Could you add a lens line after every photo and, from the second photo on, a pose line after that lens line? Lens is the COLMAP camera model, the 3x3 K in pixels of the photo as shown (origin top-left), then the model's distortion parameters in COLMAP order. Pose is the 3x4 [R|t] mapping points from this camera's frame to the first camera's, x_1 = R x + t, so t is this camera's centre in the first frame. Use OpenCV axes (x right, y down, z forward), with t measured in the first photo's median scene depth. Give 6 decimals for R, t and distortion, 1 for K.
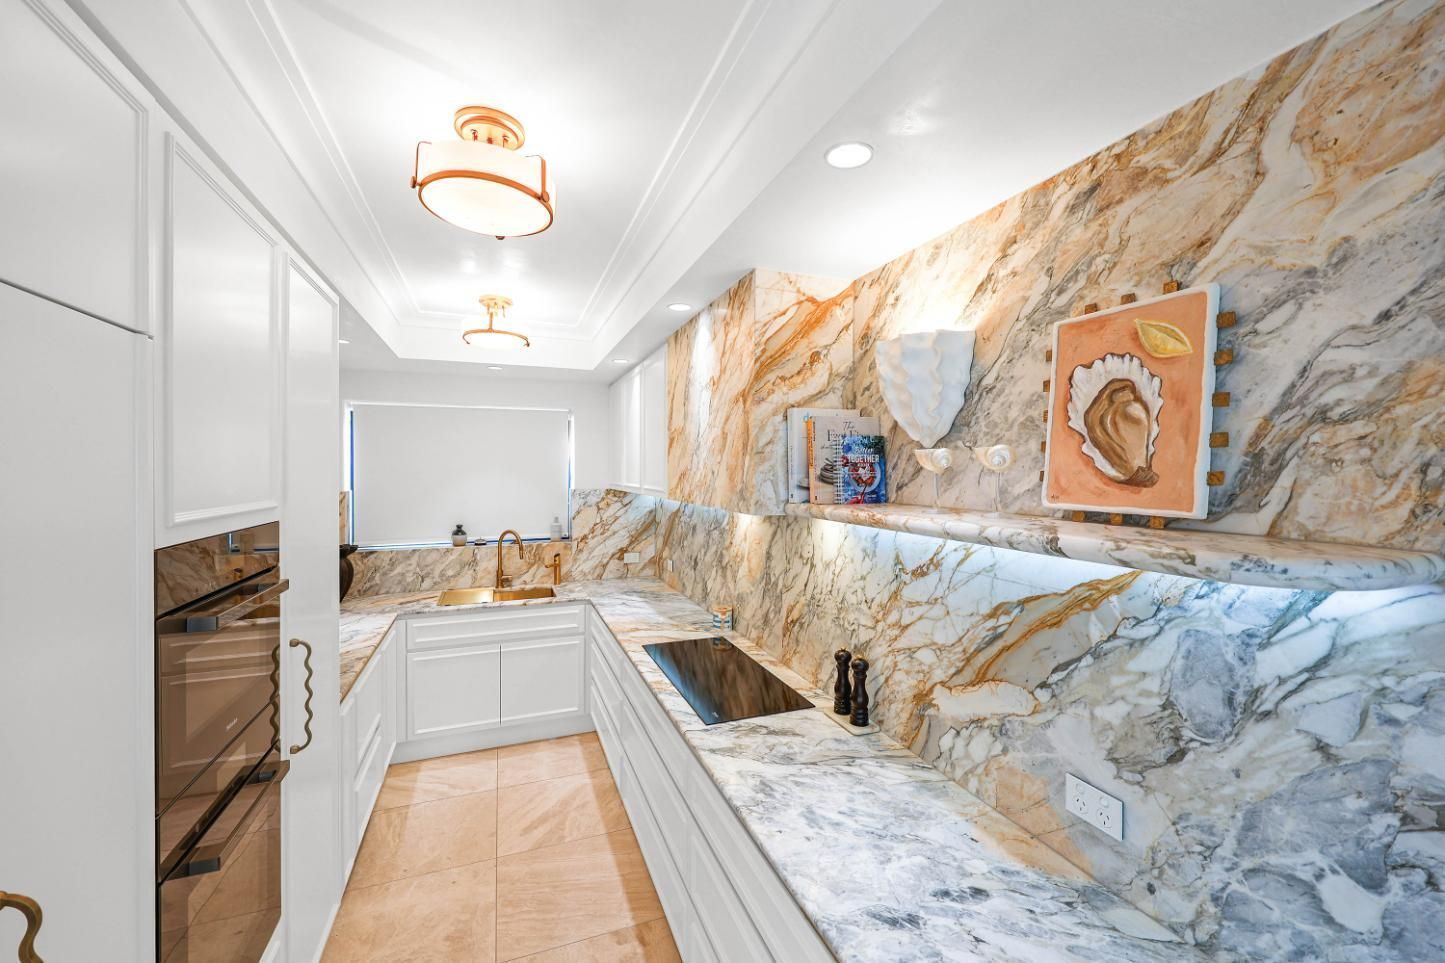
lens RADIAL K [[584.5, 0, 722.8], [0, 584.5, 472.6], [0, 0, 1]] dist [0.002008, -0.000589]
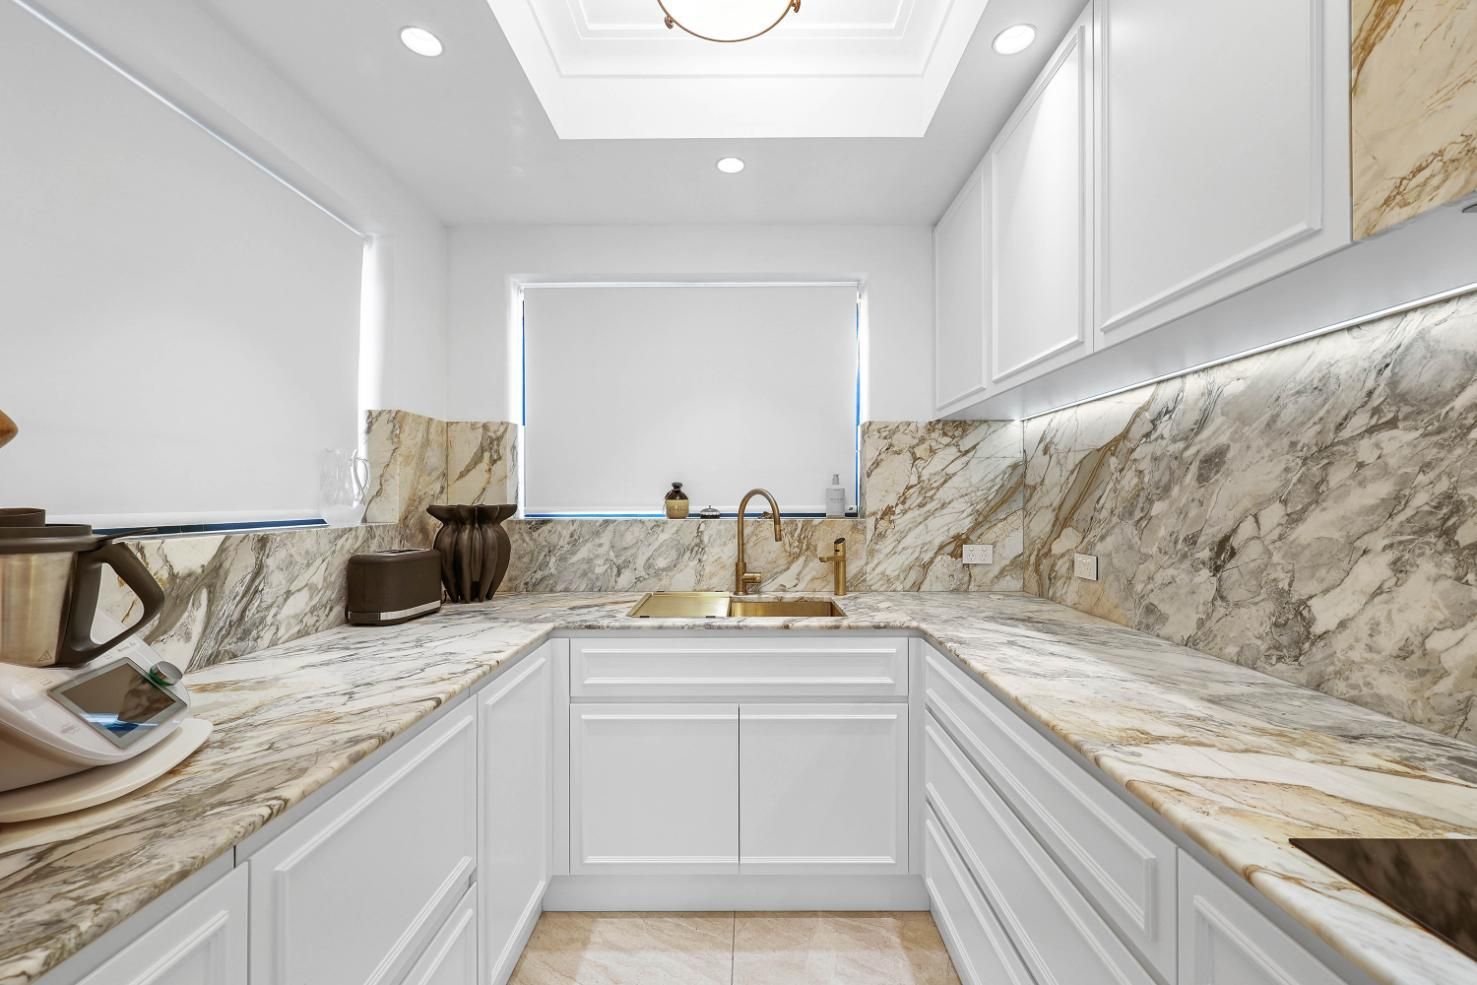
lens RADIAL K [[598.1, 0, 742.2], [0, 598.1, 494.9], [0, 0, 1]] dist [-0.000484, -0.000240]
pose [[0.929465, -0.003818, -0.368892, -0.358529], [-0.000038, 0.999945, -0.010445, 0.229802], [0.368911, 0.009722, 0.929414, 0.994471]]
